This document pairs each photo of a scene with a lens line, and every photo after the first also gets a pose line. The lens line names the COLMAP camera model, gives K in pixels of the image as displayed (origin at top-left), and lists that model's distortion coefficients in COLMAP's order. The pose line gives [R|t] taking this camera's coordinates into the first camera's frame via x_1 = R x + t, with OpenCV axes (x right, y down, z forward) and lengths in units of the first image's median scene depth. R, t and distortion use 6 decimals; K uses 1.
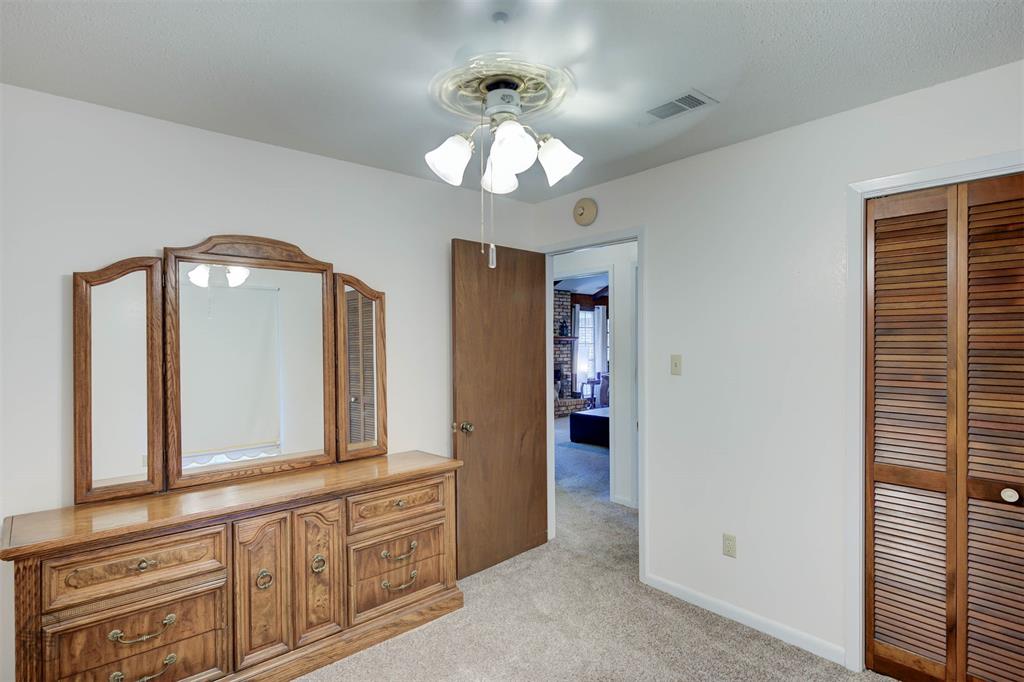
lens RADIAL K [[537.5, 0, 514.8], [0, 537.5, 343.9], [0, 0, 1]] dist [0.015816, -0.000492]
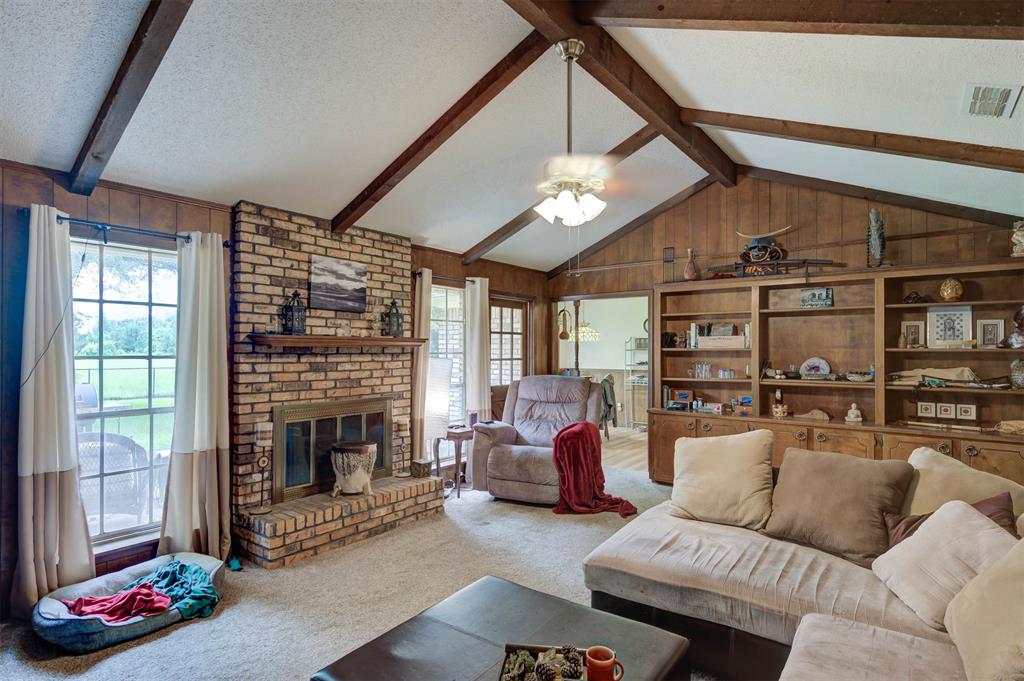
lens RADIAL K [[537.5, 0, 512.2], [0, 537.5, 344.0], [0, 0, 1]] dist [0.015816, -0.000492]
pose [[0.978107, 0.006112, 0.208014, 0.092880], [-0.004580, 0.999959, -0.007844, -0.005262], [-0.208054, 0.006720, 0.978094, 0.532036]]
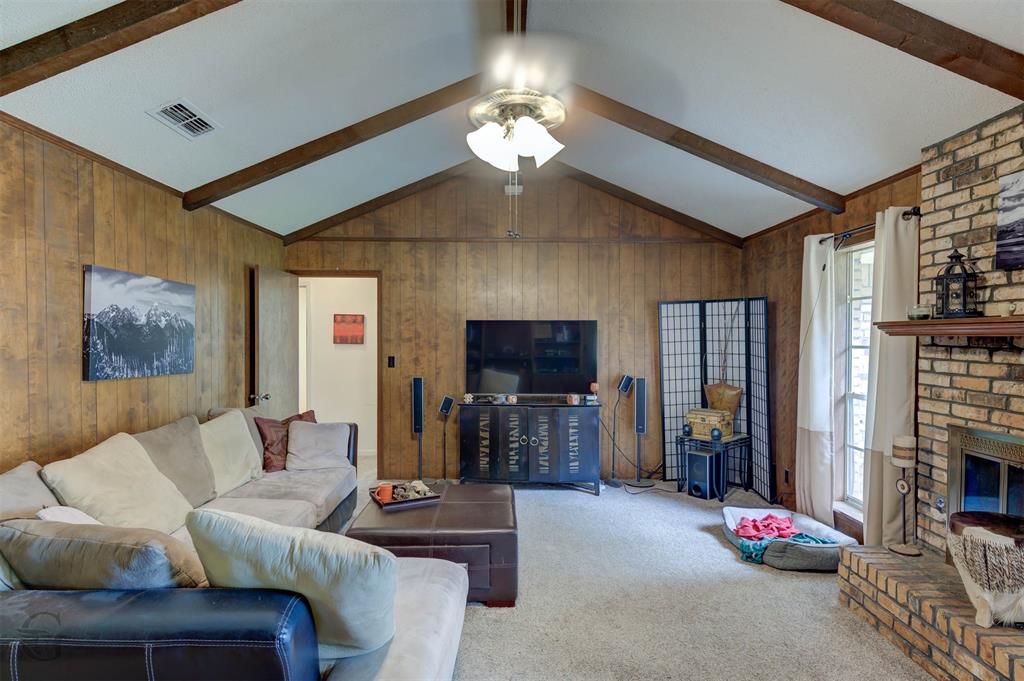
lens RADIAL K [[537.5, 0, 510.9], [0, 537.5, 341.0], [0, 0, 1]] dist [0.015816, -0.000492]
pose [[-0.652254, 0.005343, -0.757981, 0.330774], [0.000971, 0.999980, 0.006212, -0.005429], [0.758000, 0.003316, -0.652247, 0.920142]]
